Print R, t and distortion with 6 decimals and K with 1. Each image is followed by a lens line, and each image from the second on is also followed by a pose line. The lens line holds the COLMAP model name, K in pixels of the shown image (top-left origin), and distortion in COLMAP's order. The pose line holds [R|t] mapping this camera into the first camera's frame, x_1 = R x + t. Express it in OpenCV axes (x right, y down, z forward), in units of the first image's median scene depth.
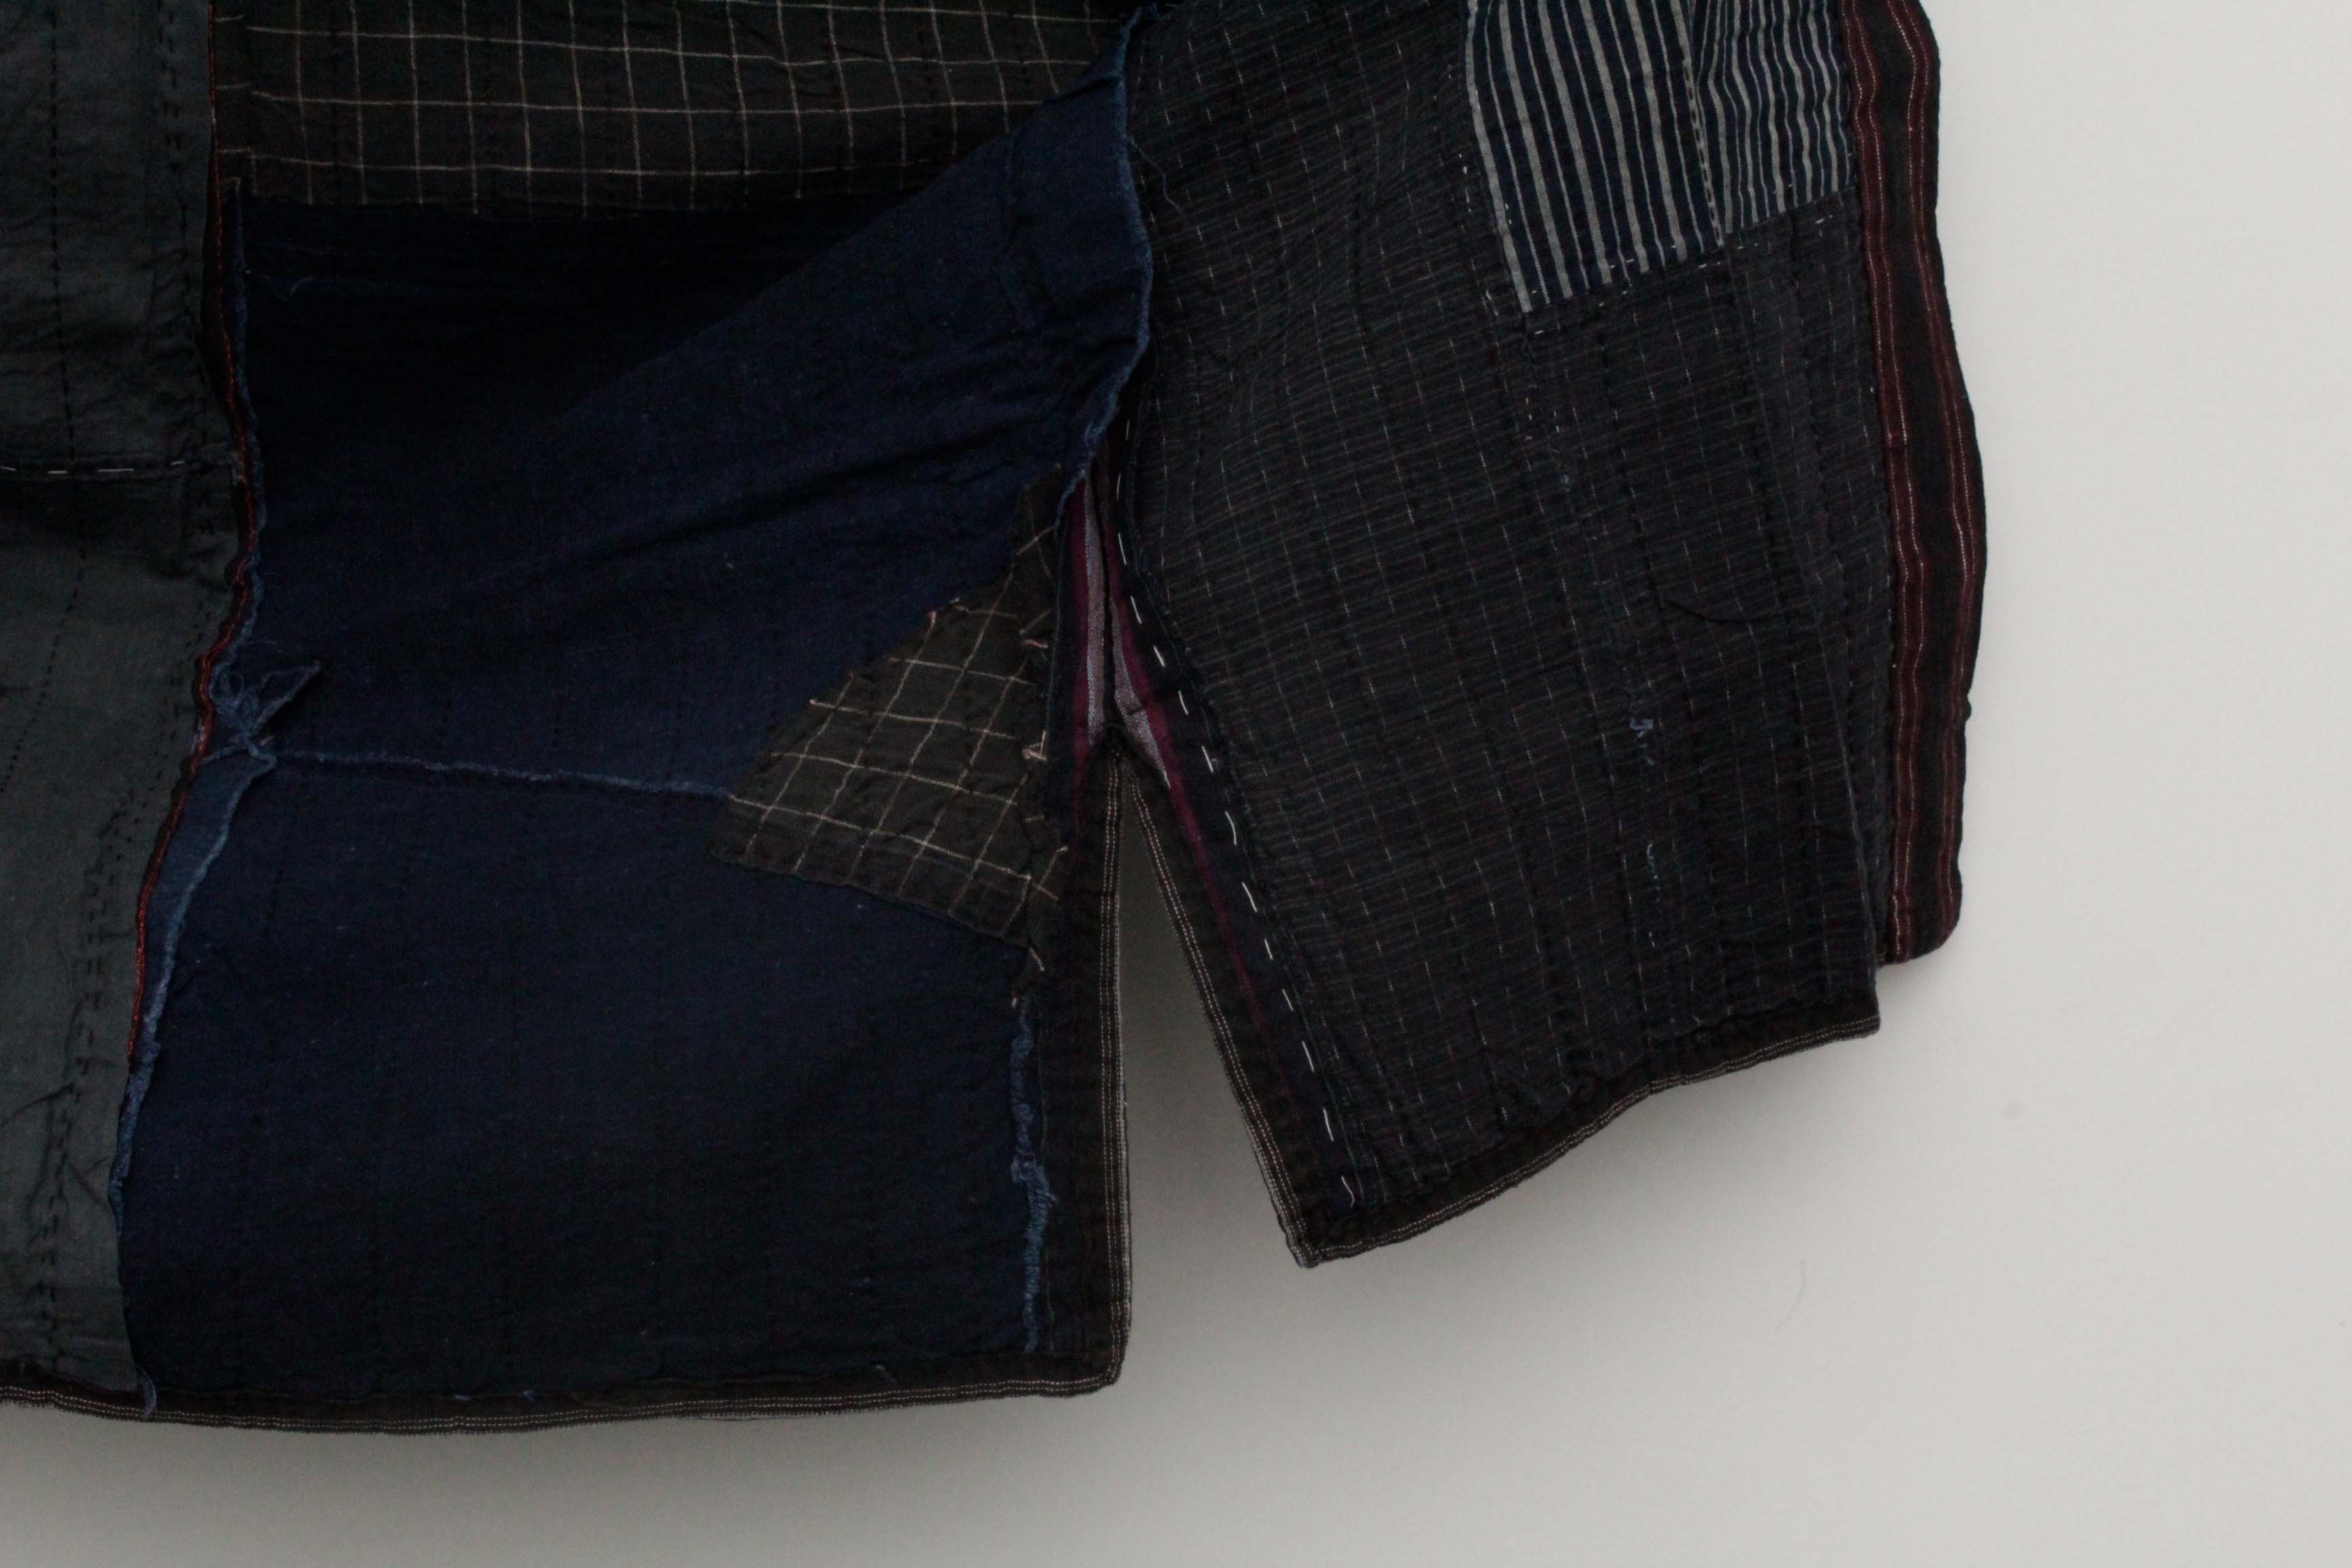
lens RADIAL K [[4563.5, 0, 1171.6], [0, 4563.5, 780.9], [0, 0, 1]] dist [0.050218, 0.000000]
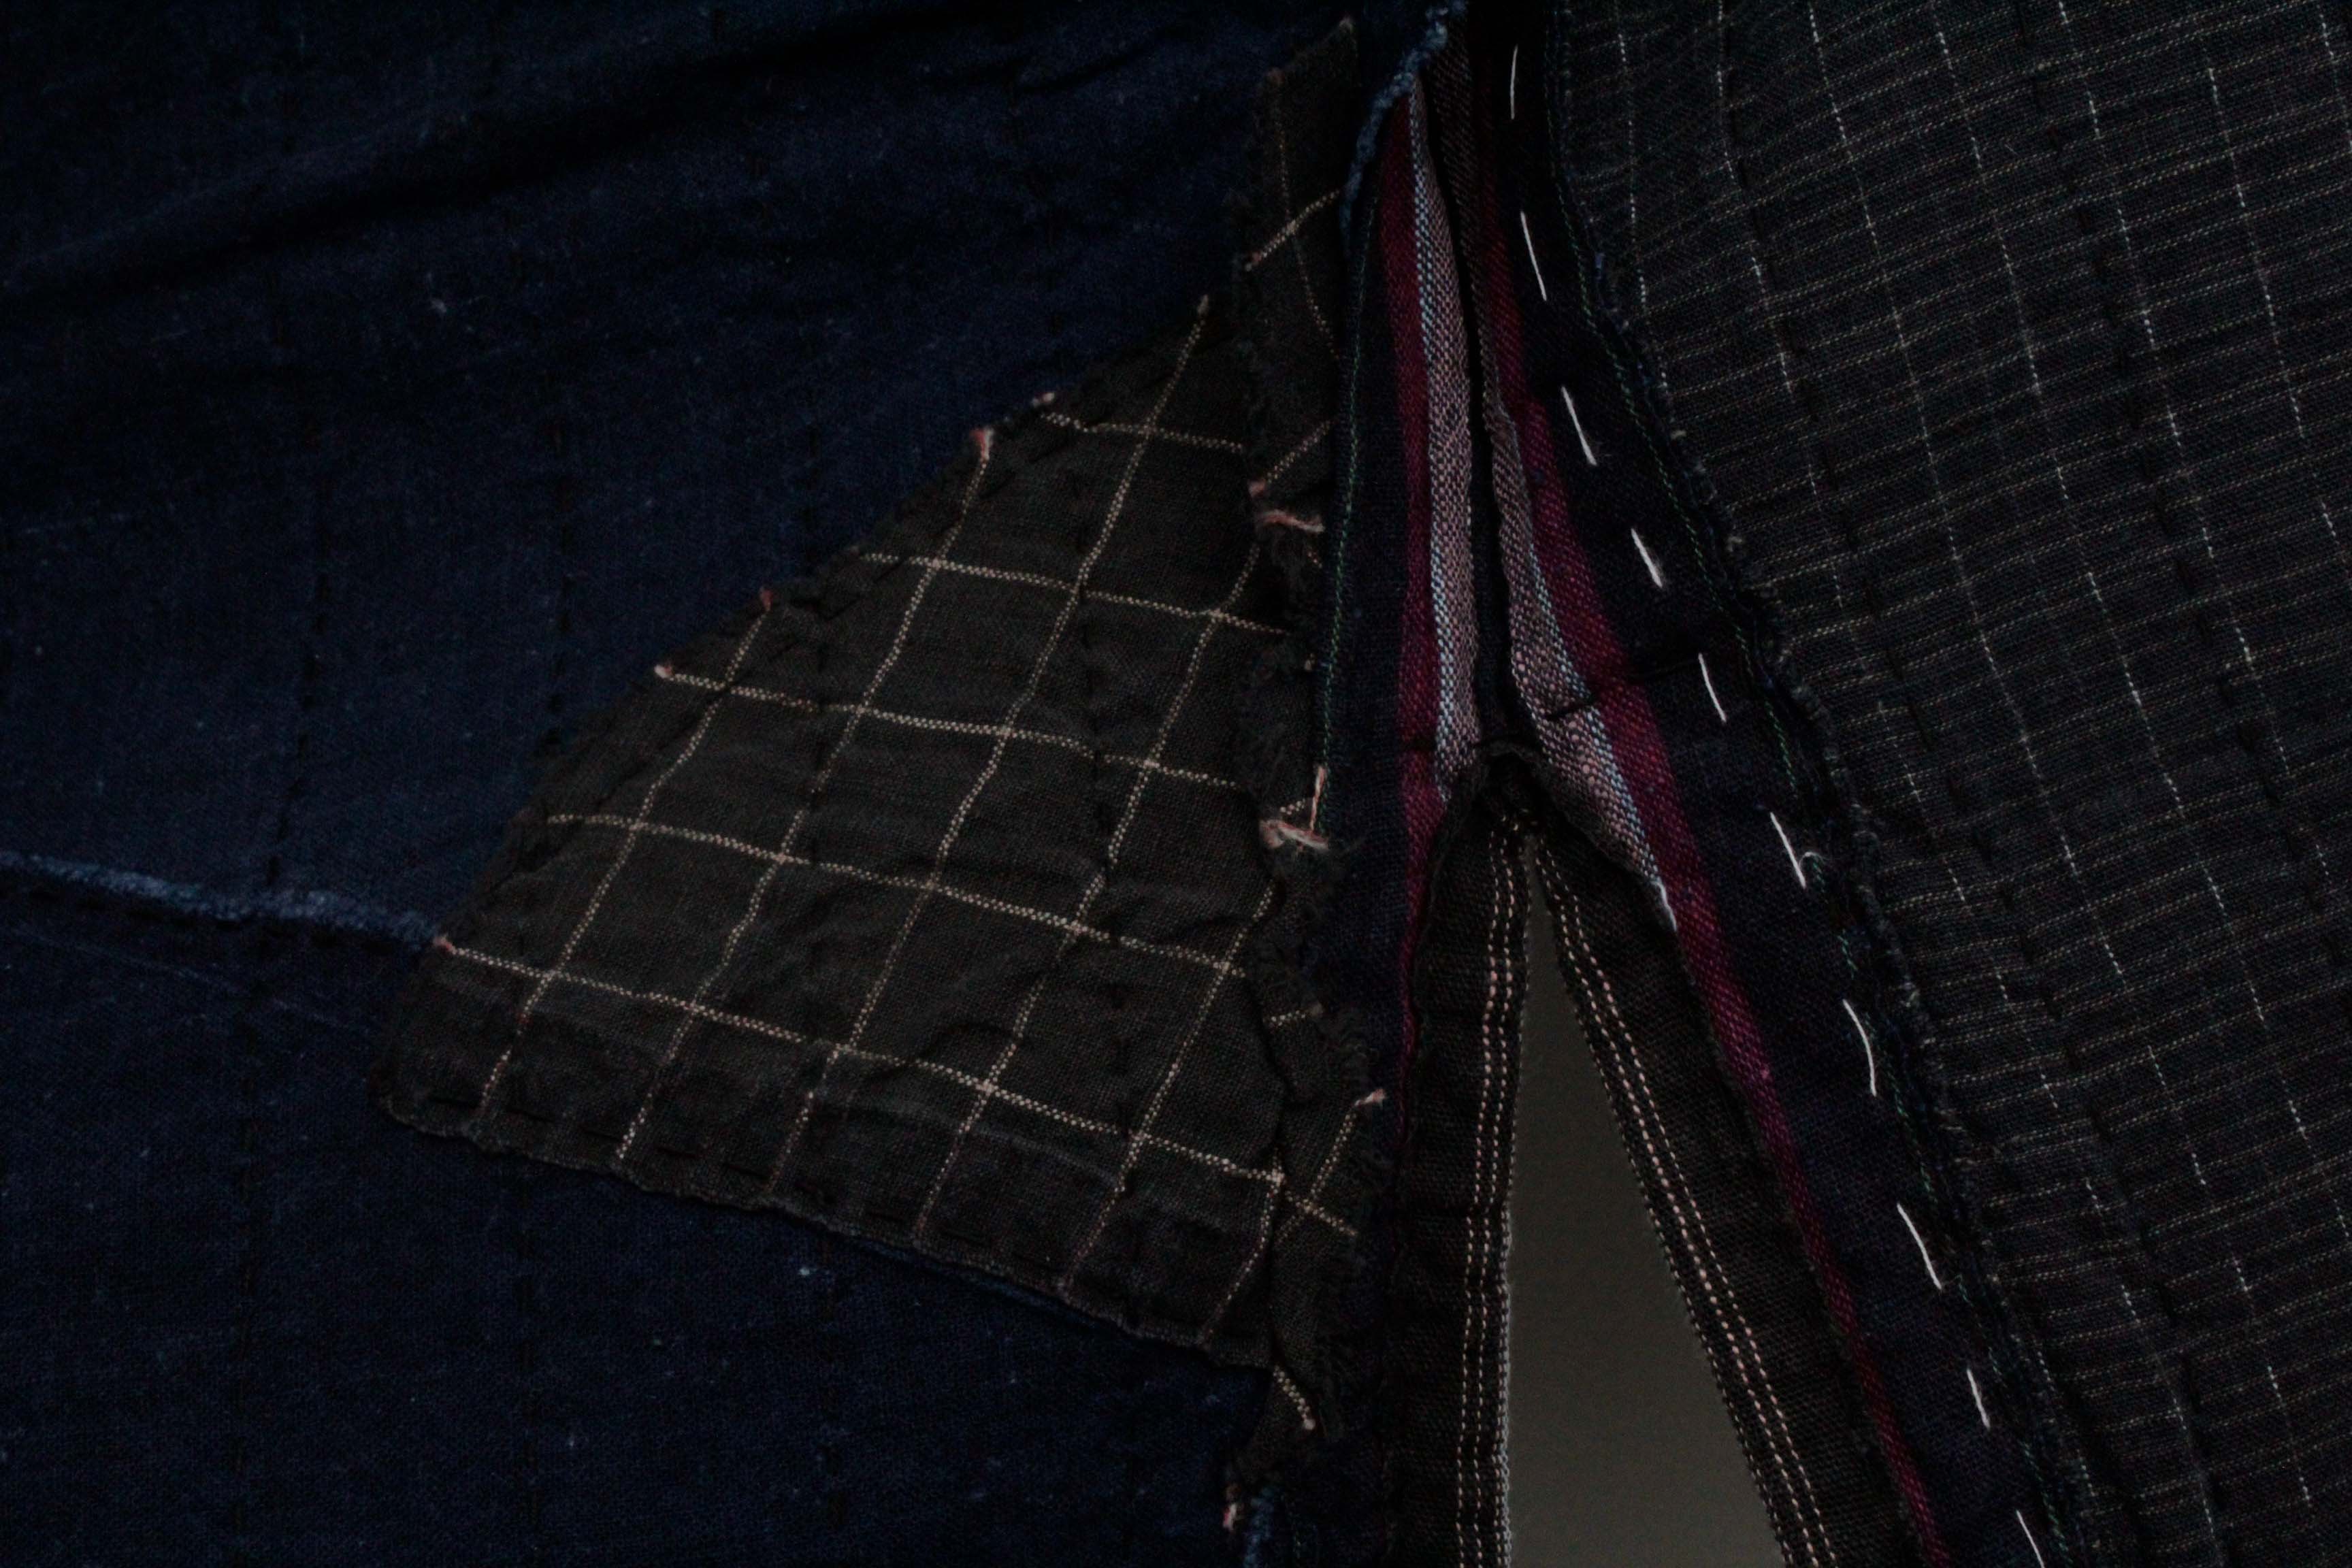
lens RADIAL K [[4355.2, 0, 1178.0], [0, 4355.2, 798.9], [0, 0, 1]] dist [-0.006721, 0.000000]
pose [[0.998528, -0.002088, 0.054206, -0.057377], [-0.000792, 0.998592, 0.053047, -0.026473], [-0.054241, -0.053012, 0.997120, 0.660905]]
